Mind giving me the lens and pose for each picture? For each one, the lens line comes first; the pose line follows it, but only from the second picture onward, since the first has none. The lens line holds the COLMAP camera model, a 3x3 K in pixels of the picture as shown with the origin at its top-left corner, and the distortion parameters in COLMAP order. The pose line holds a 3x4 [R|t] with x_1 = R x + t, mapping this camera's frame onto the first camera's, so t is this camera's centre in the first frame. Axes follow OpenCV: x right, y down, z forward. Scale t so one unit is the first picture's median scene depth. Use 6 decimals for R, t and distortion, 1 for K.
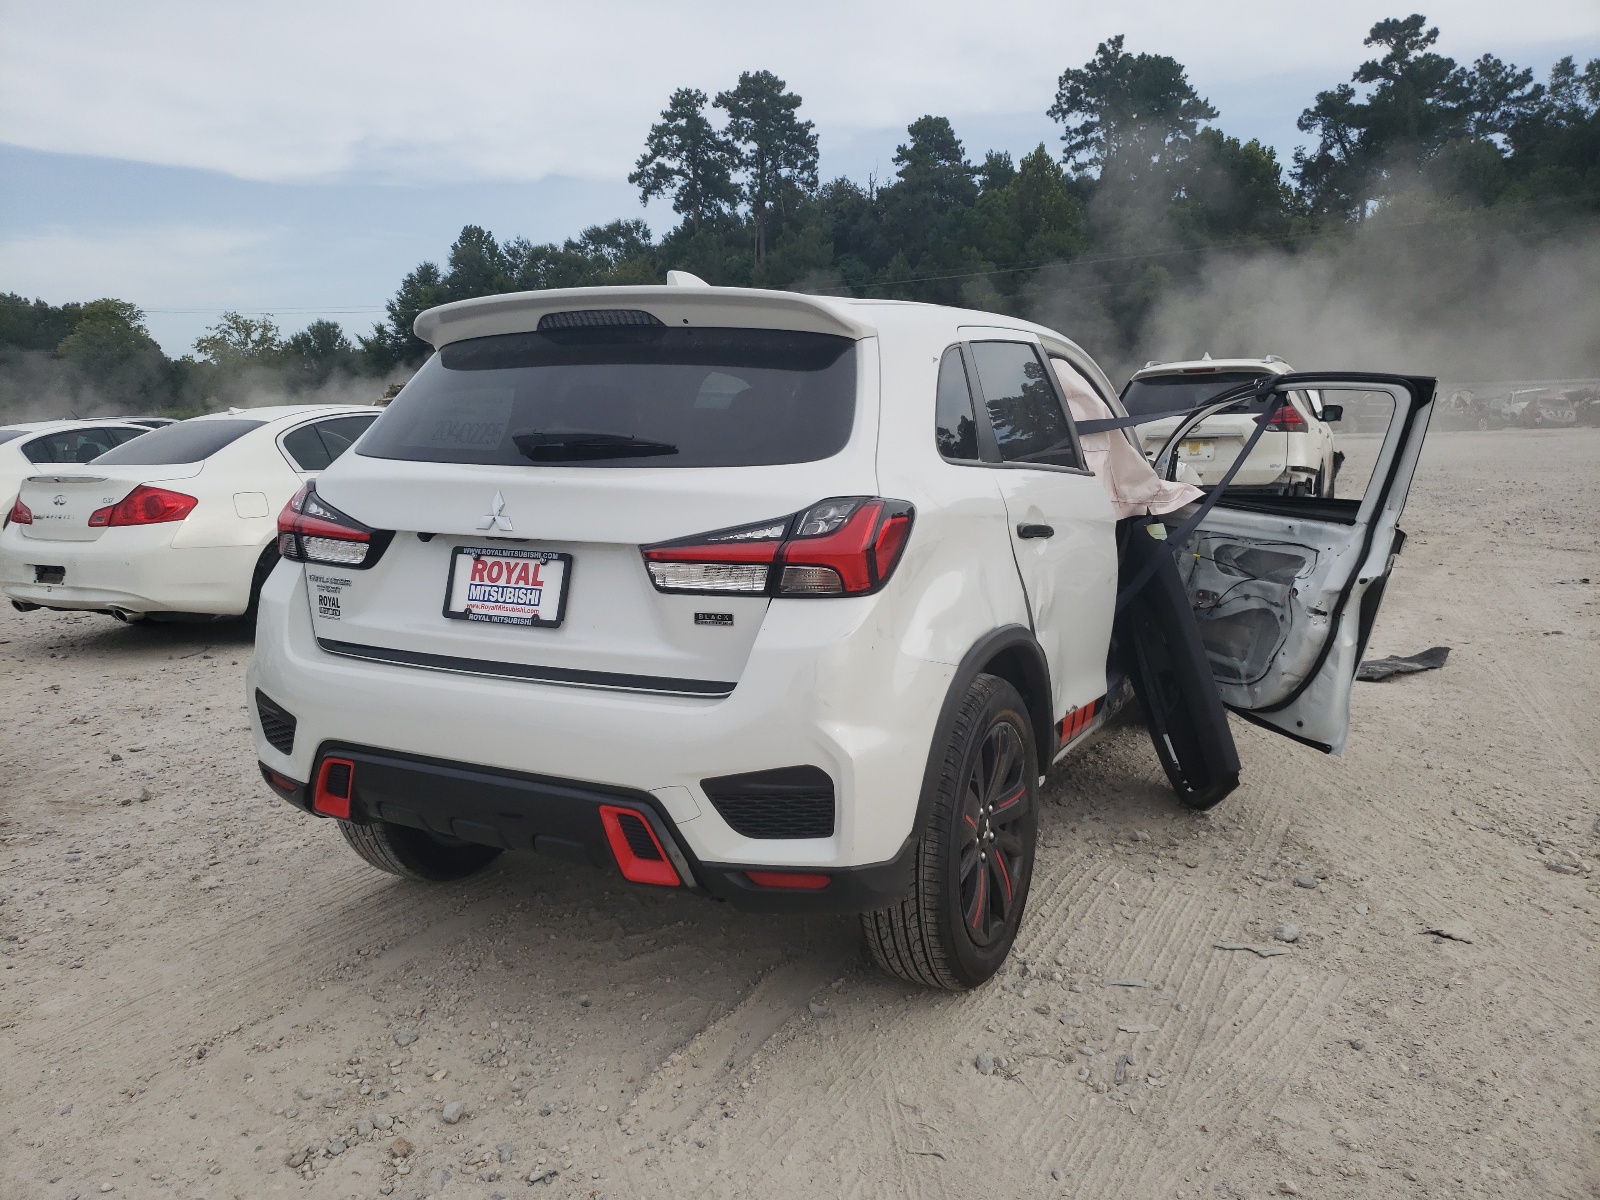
lens RADIAL K [[1212.6, 0, 799.6], [0, 1212.6, 597.0], [0, 0, 1]] dist [0.003258, -0.000089]
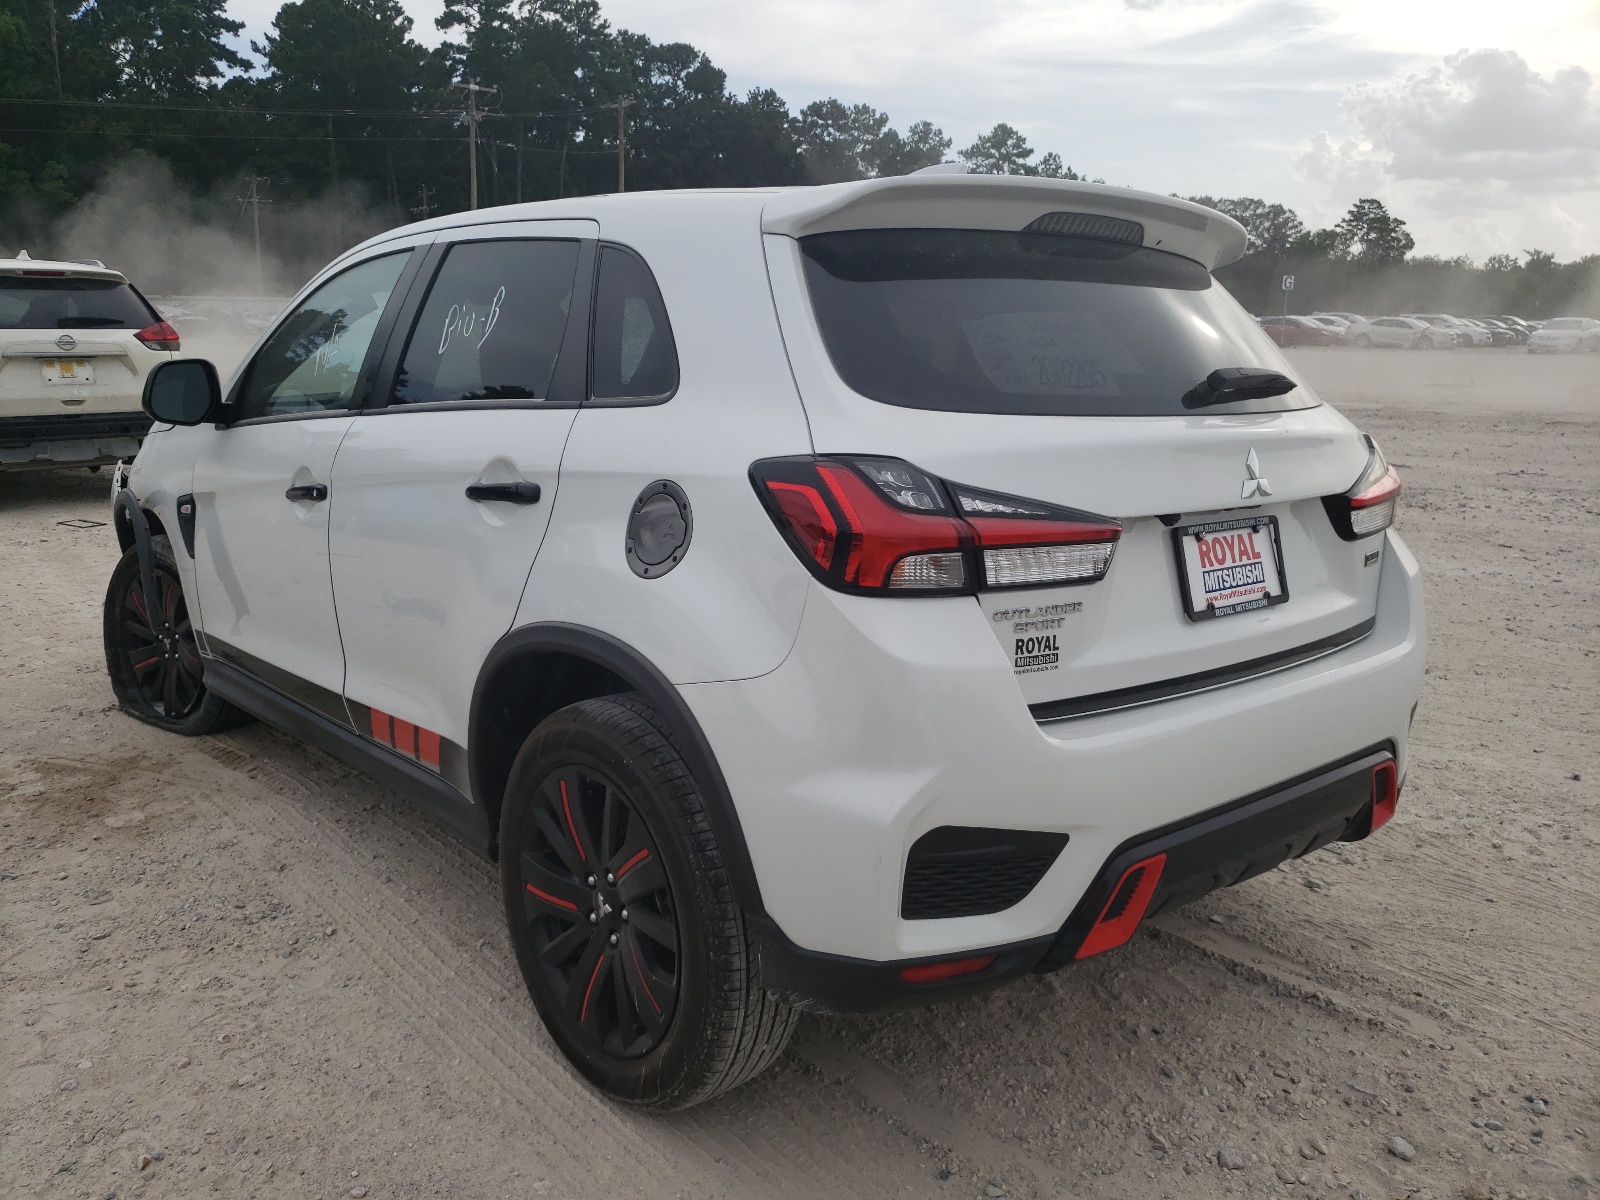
lens RADIAL K [[1212.6, 0, 799.6], [0, 1212.6, 603.4], [0, 0, 1]] dist [0.003258, -0.000089]
pose [[0.392809, -0.175269, 0.902764, -1.083197], [0.108524, 0.983645, 0.143751, -0.131448], [-0.913194, 0.041505, 0.405405, 0.924551]]
